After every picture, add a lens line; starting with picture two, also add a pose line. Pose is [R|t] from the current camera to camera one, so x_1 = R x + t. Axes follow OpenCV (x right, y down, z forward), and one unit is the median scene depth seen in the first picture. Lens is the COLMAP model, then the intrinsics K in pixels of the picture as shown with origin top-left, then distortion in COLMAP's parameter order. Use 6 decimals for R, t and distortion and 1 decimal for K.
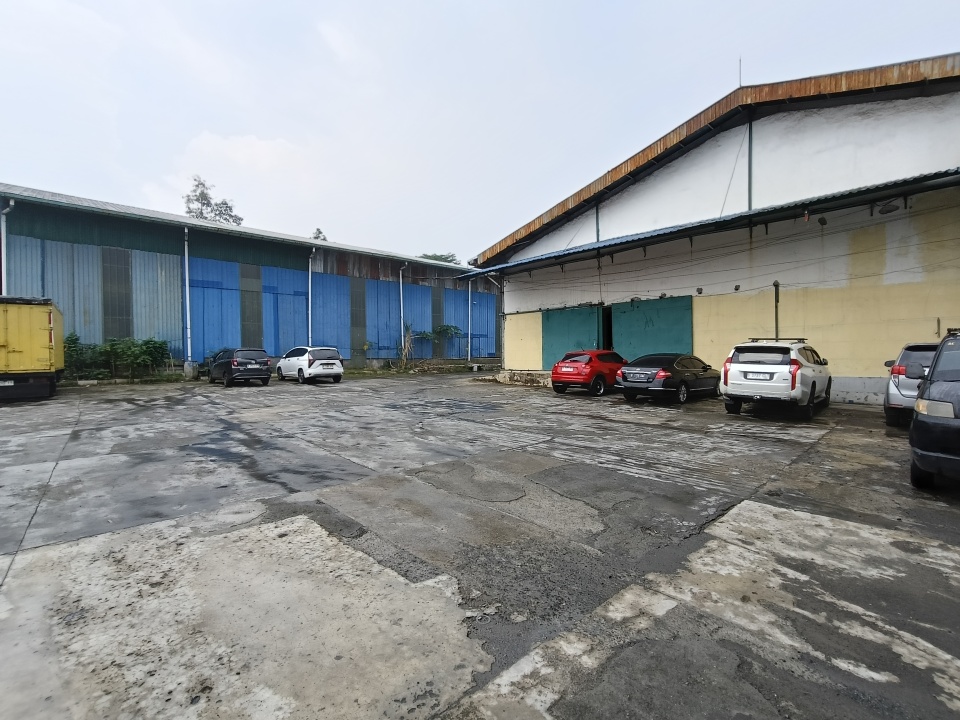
lens RADIAL K [[465.2, 0, 482.0], [0, 465.2, 358.9], [0, 0, 1]] dist [0.021599, 0.001436]
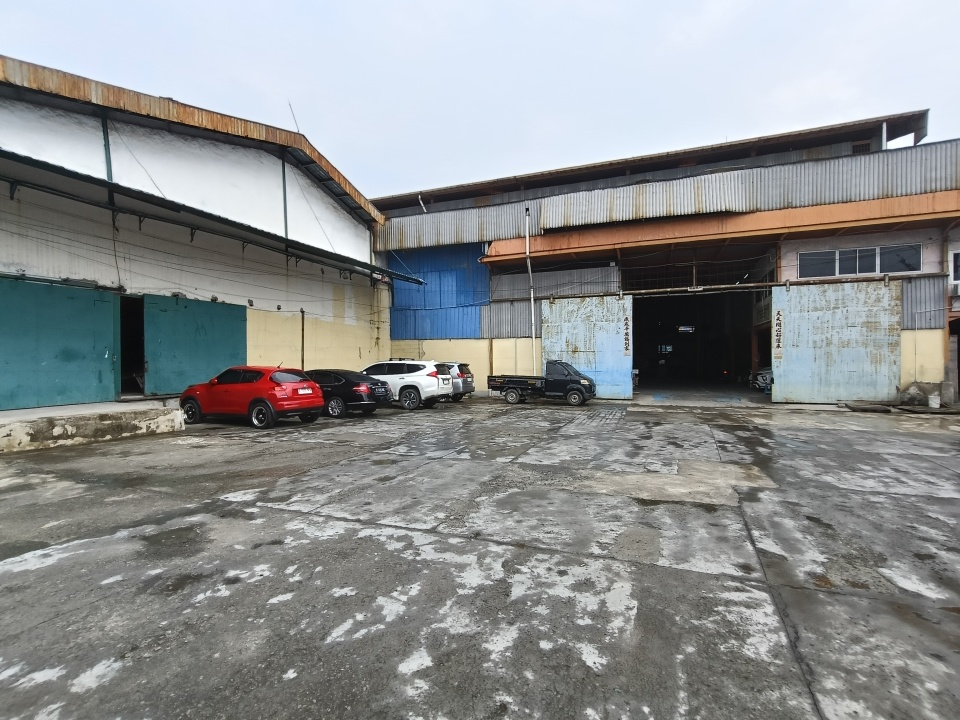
lens RADIAL K [[465.2, 0, 483.5], [0, 465.2, 356.8], [0, 0, 1]] dist [0.021599, 0.001436]
pose [[-0.427610, 0.012735, 0.903874, -0.584613], [0.010083, 0.999906, -0.009317, -0.023250], [-0.903907, 0.005130, -0.427698, 0.980674]]
